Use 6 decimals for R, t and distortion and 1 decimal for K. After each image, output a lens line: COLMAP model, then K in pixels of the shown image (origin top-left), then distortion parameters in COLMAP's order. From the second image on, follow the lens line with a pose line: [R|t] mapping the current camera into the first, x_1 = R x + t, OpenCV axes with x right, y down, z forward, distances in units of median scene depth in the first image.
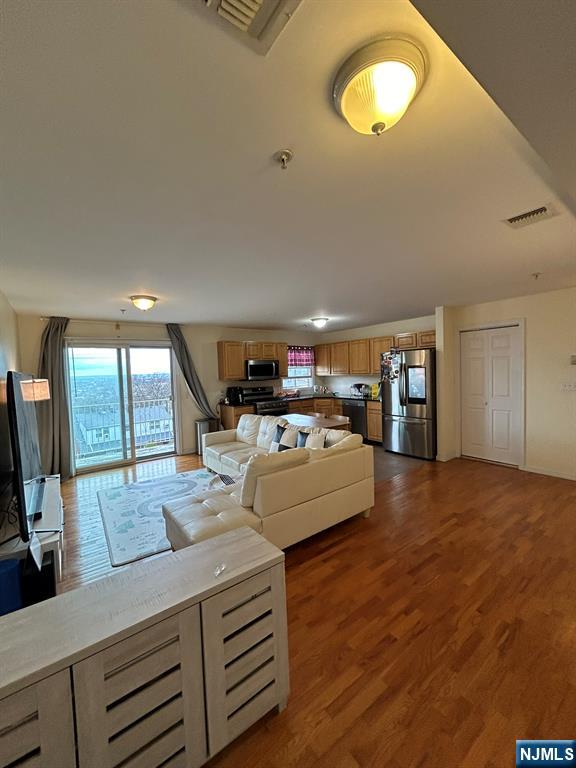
lens RADIAL K [[309.1, 0, 284.7], [0, 309.1, 382.4], [0, 0, 1]] dist [-0.006689, 0.000011]
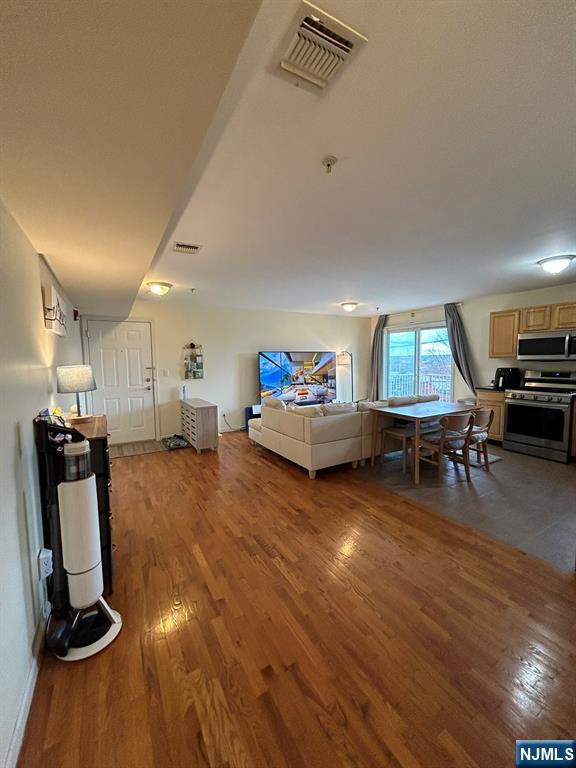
lens RADIAL K [[309.1, 0, 291.5], [0, 309.1, 383.5], [0, 0, 1]] dist [-0.006689, 0.000011]
pose [[-0.105616, 0.117051, -0.987494, 0.816605], [-0.016441, 0.992707, 0.119428, -0.036831], [0.994271, 0.028849, -0.102922, 0.605053]]
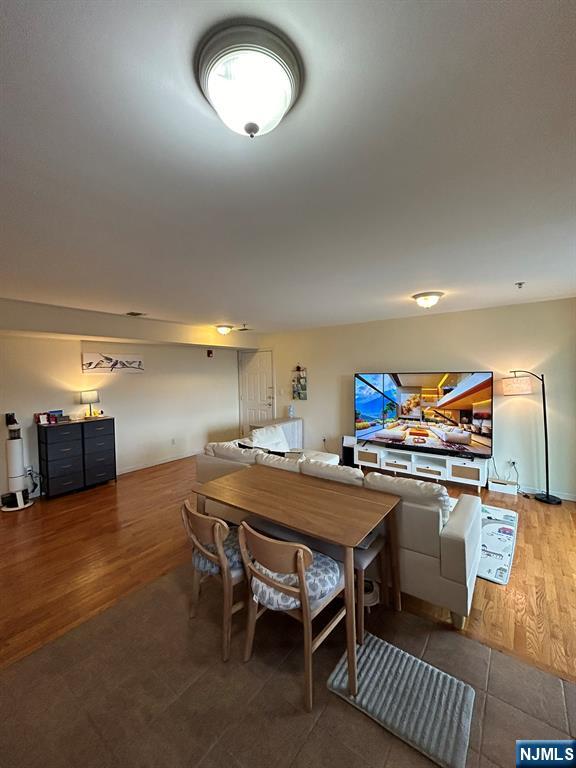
lens RADIAL K [[309.1, 0, 291.1], [0, 309.1, 385.6], [0, 0, 1]] dist [-0.006689, 0.000011]
pose [[-0.957392, 0.062615, -0.281923, 0.150989], [0.041230, 0.995848, 0.081163, -0.063575], [0.285834, 0.066081, -0.955998, 1.223279]]
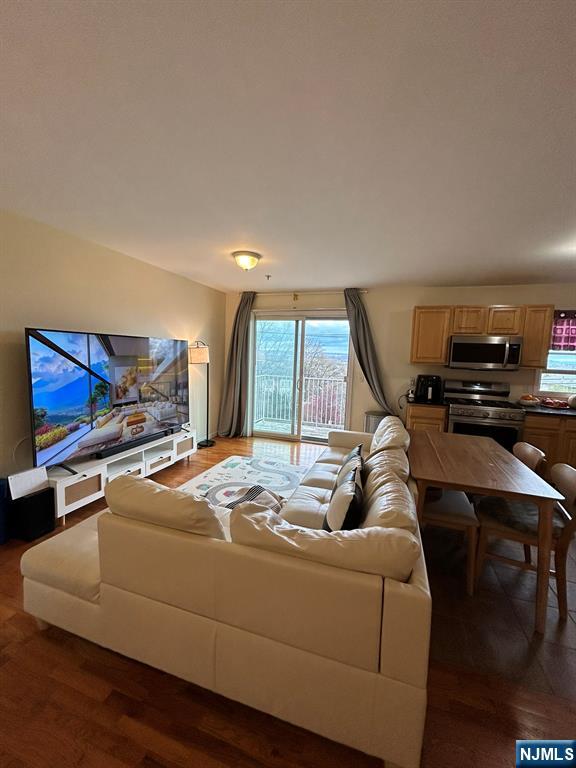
lens RADIAL K [[309.1, 0, 288.8], [0, 309.1, 382.4], [0, 0, 1]] dist [-0.006689, 0.000011]
pose [[0.572710, 0.135678, -0.808452, 0.246461], [-0.087400, 0.990693, 0.104348, -0.016253], [0.815085, 0.010897, 0.579238, 0.414334]]
